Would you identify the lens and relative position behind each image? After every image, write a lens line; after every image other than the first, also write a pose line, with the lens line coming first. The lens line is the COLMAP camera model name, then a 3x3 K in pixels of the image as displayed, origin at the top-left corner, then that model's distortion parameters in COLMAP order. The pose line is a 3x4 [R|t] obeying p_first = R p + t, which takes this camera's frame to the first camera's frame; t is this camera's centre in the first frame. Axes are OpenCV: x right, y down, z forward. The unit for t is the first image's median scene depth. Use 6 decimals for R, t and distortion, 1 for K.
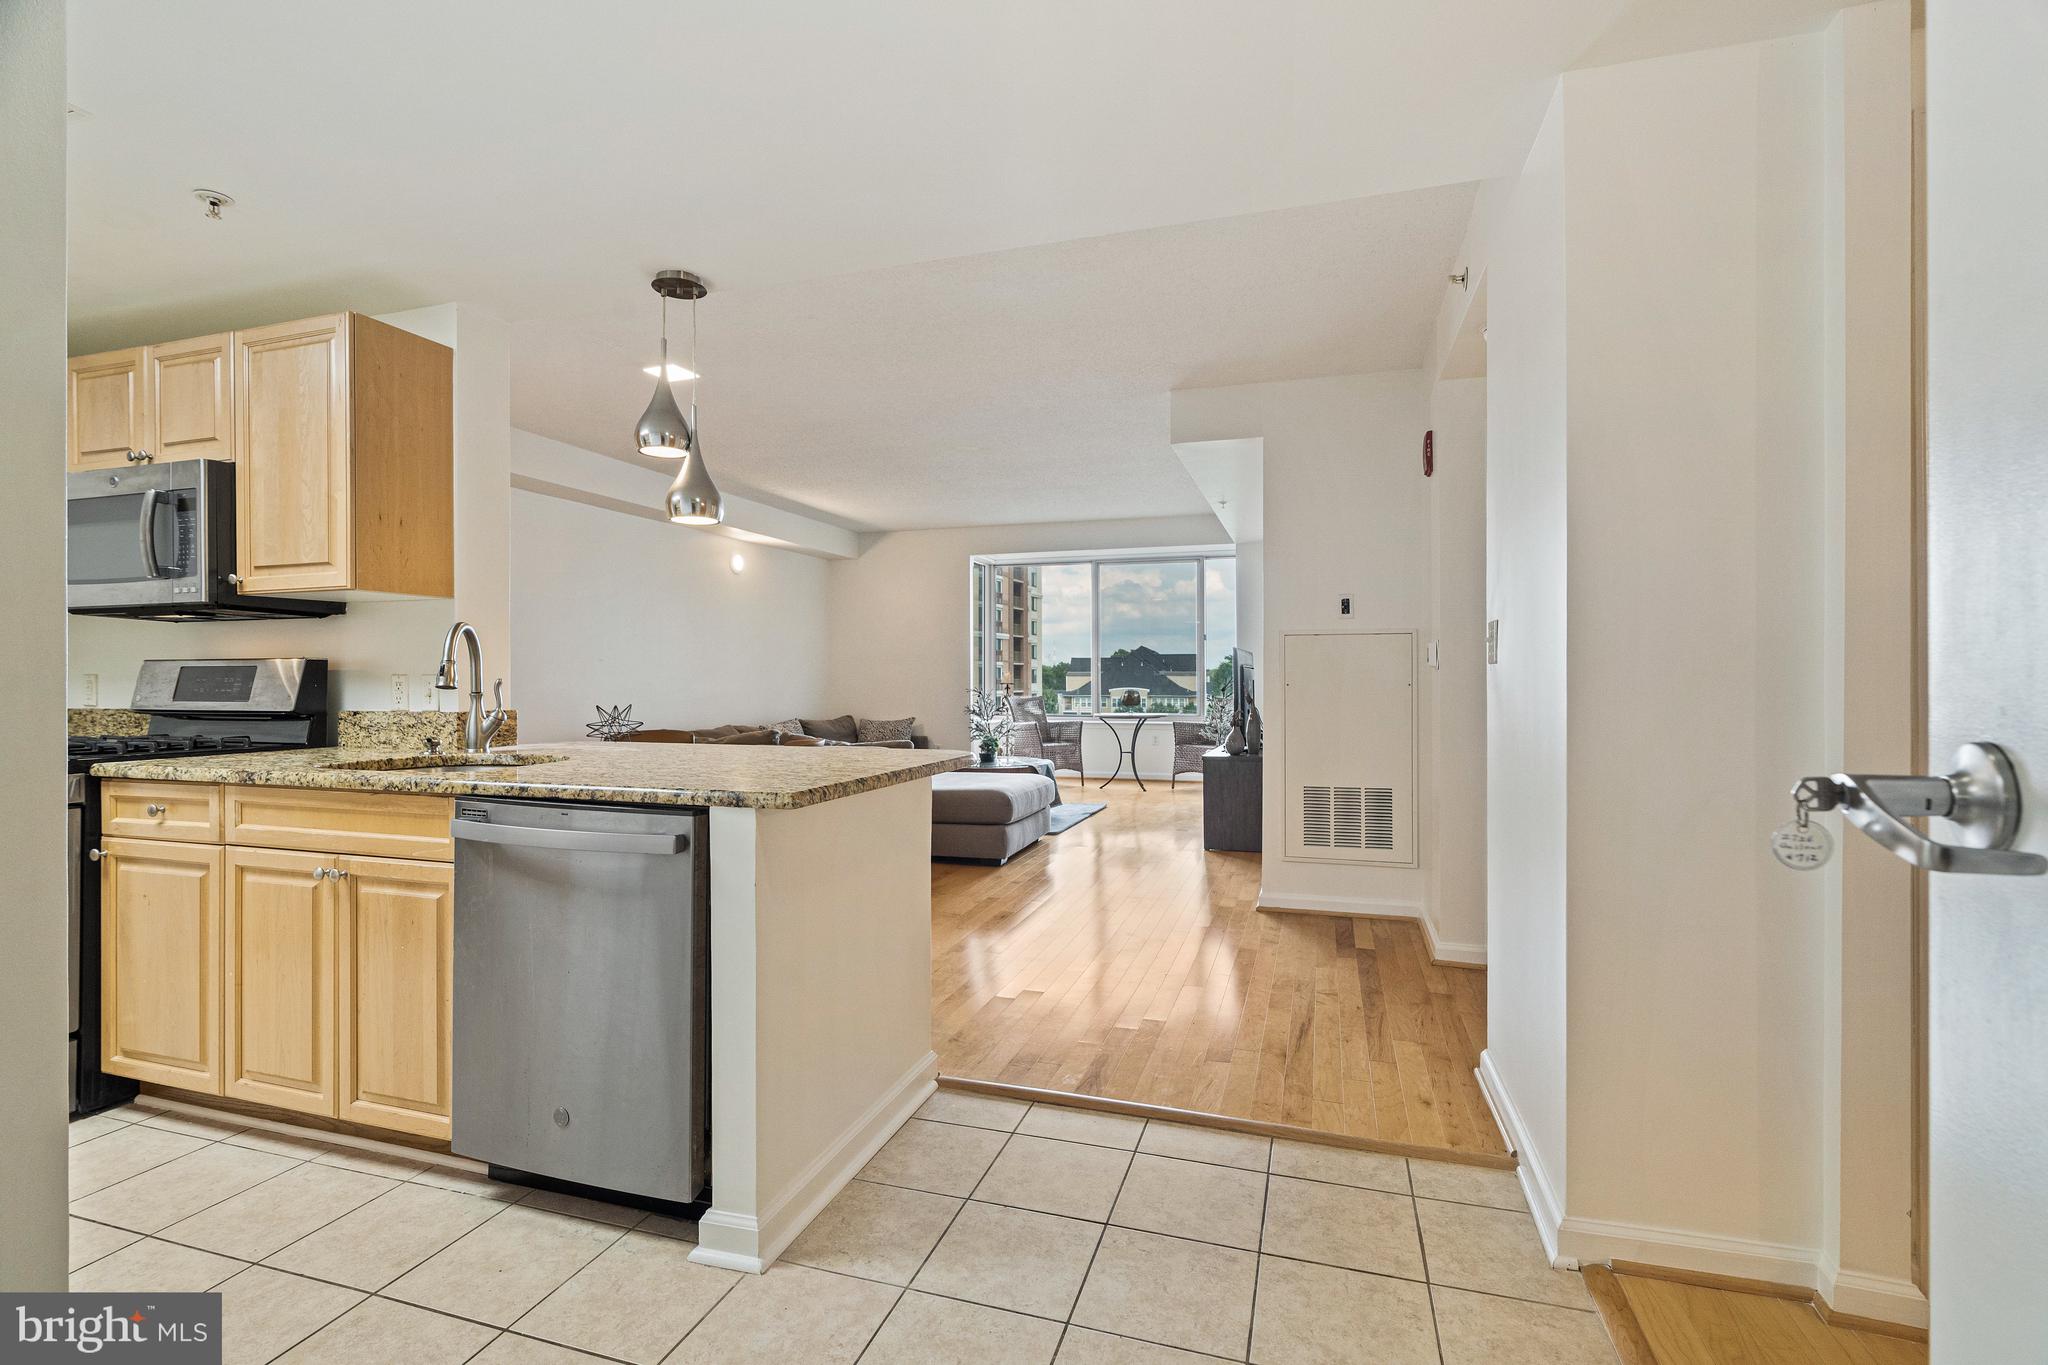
lens RADIAL K [[927.4, 0, 1039.4], [0, 927.4, 679.9], [0, 0, 1]] dist [-0.009025, 0.001993]
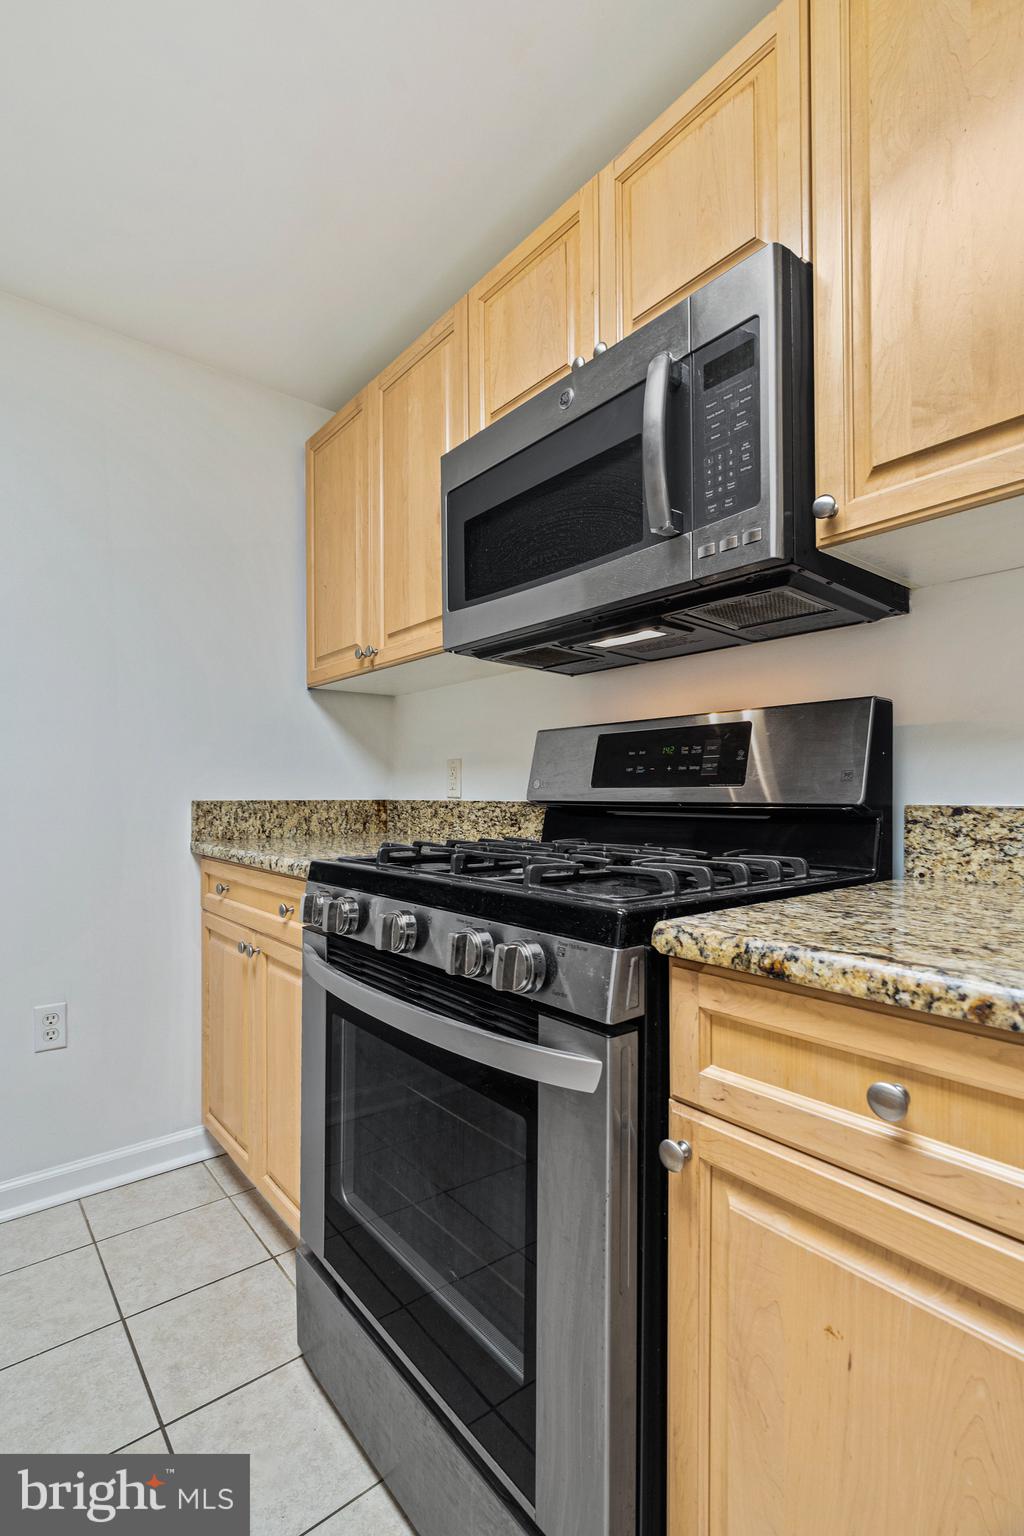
lens RADIAL K [[695.5, 0, 514.6], [0, 695.5, 799.8], [0, 0, 1]] dist [-0.009025, 0.001993]
pose [[0.838891, 0.008962, -0.544226, -0.807327], [-0.005464, 0.999953, 0.008045, 0.031629], [0.544273, -0.003775, 0.838900, 0.626846]]
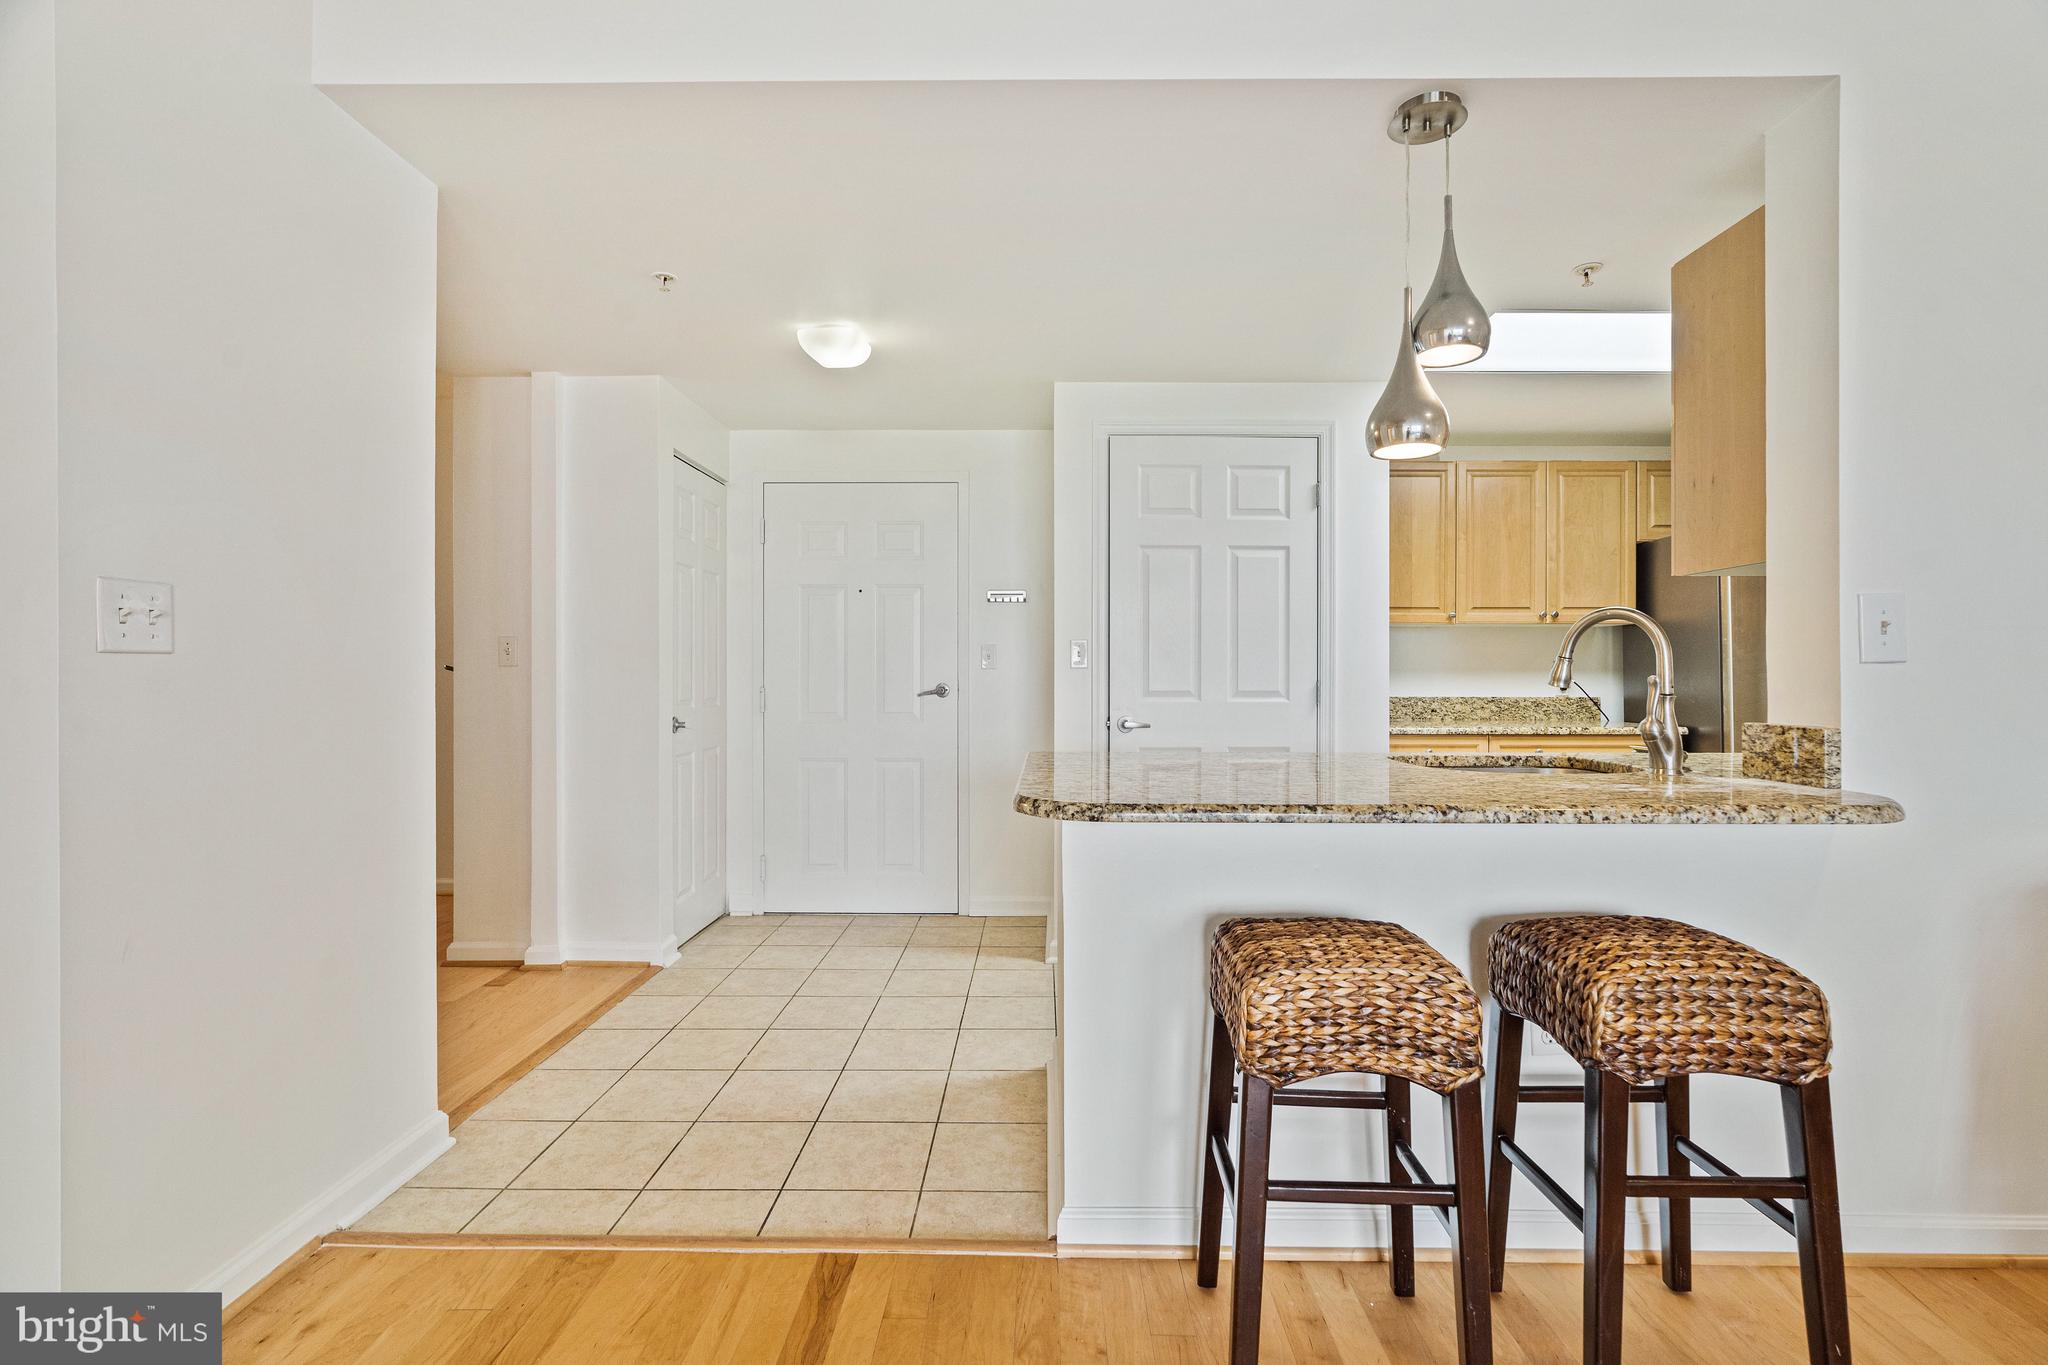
lens RADIAL K [[927.4, 0, 1032.7], [0, 927.4, 673.4], [0, 0, 1]] dist [-0.009025, 0.001993]
pose [[-0.958649, 0.001899, -0.284585, 0.103357], [0.000535, 0.999988, 0.004872, -0.007989], [0.284591, 0.004518, -0.958638, 1.602658]]
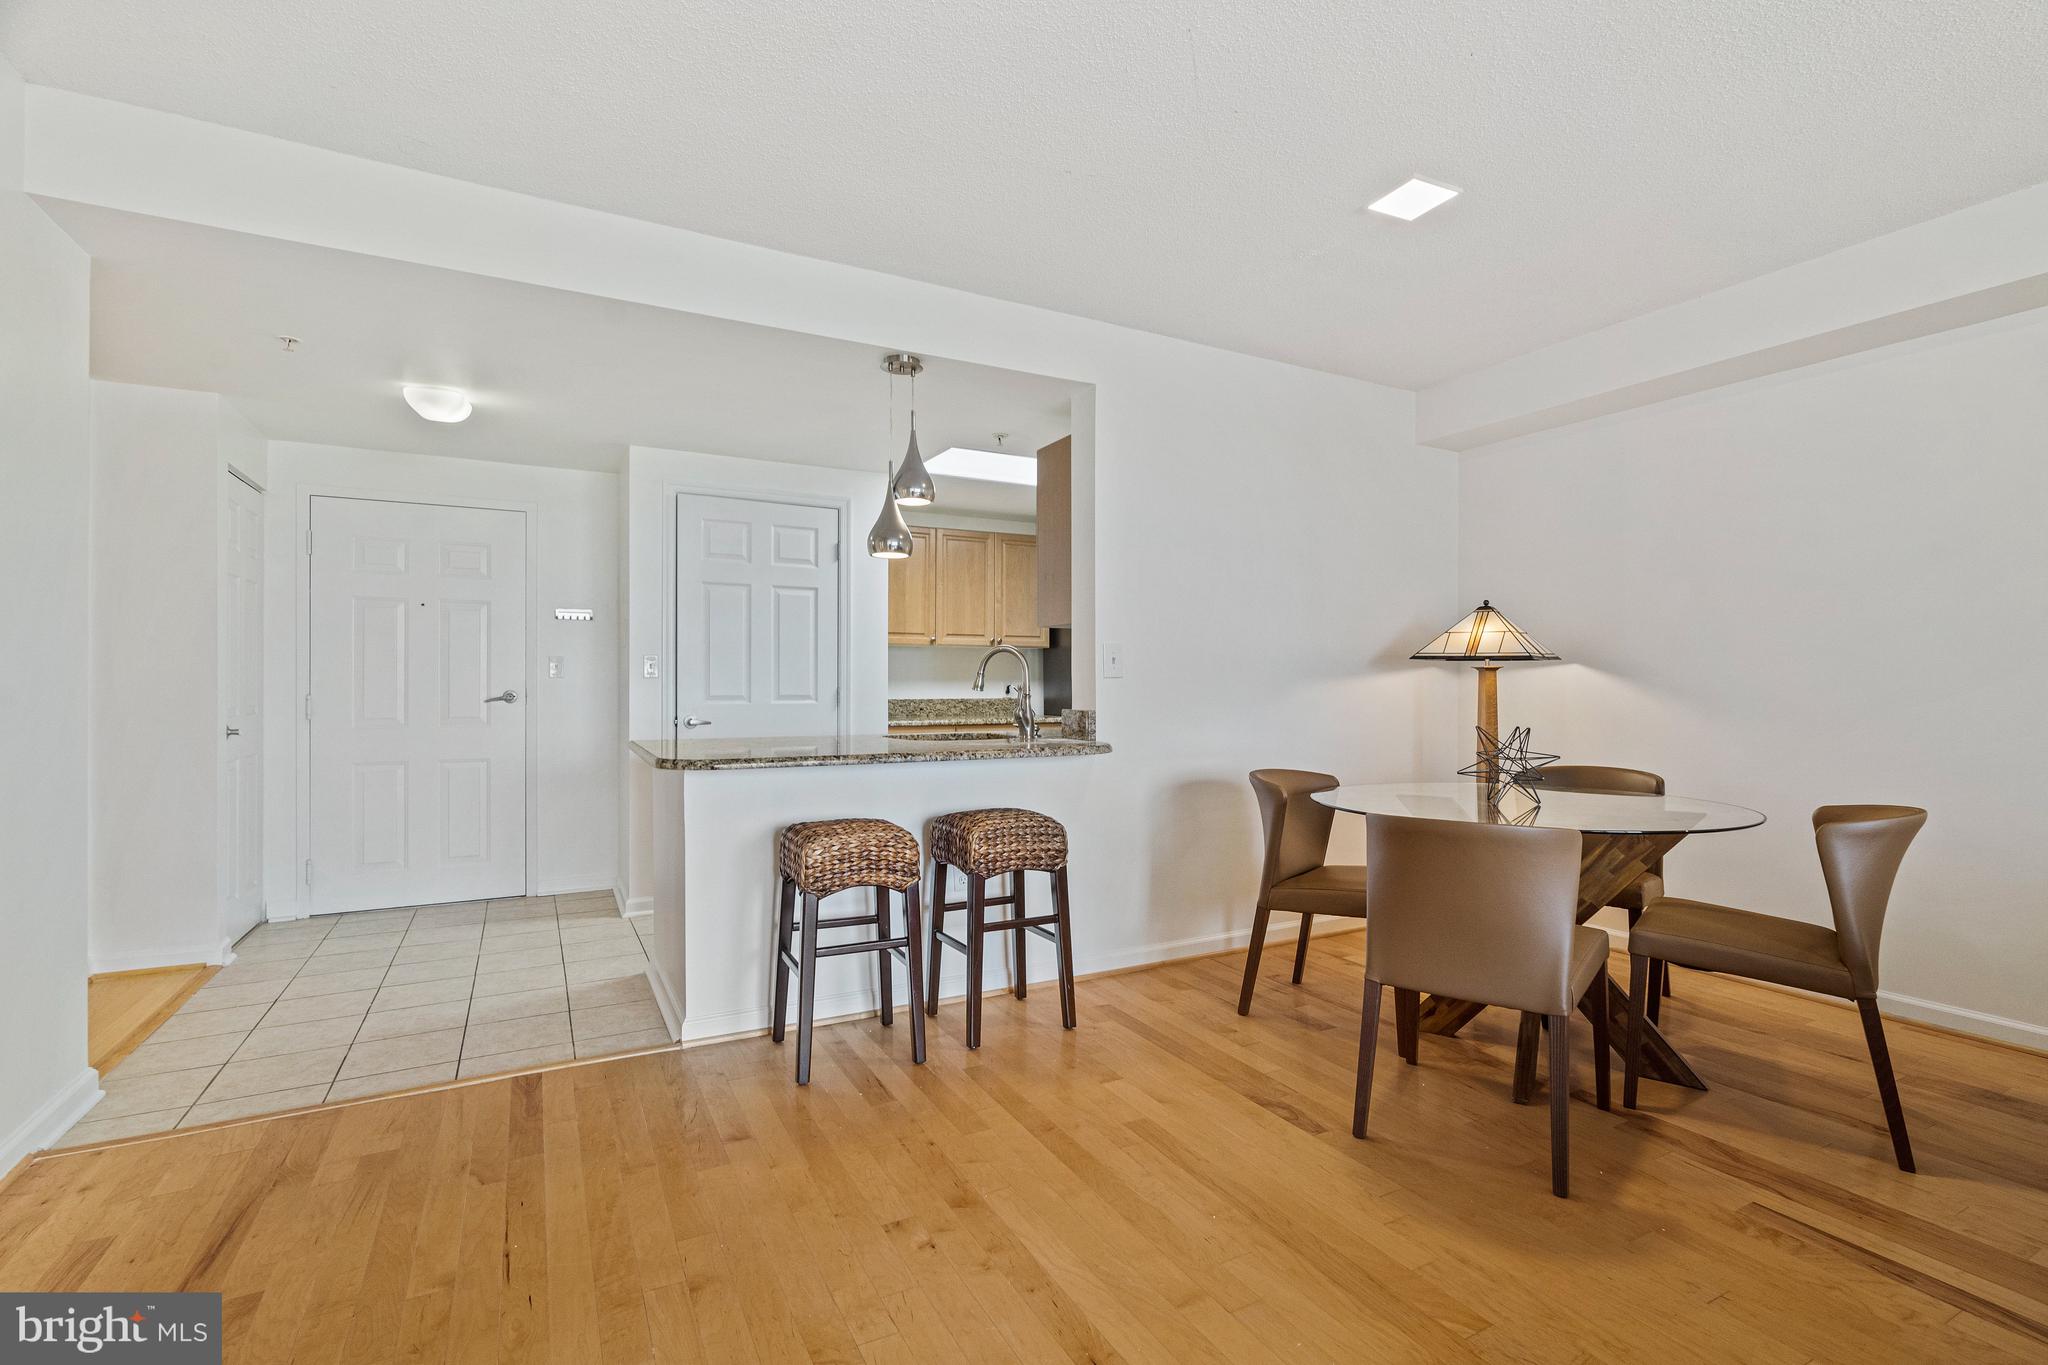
lens RADIAL K [[927.4, 0, 1029.7], [0, 927.4, 686.9], [0, 0, 1]] dist [-0.009025, 0.001993]
pose [[-0.700923, 0.006208, -0.713210, 0.372082], [-0.003210, 0.999925, 0.011859, -0.014396], [0.713230, 0.010601, -0.700850, 1.995300]]
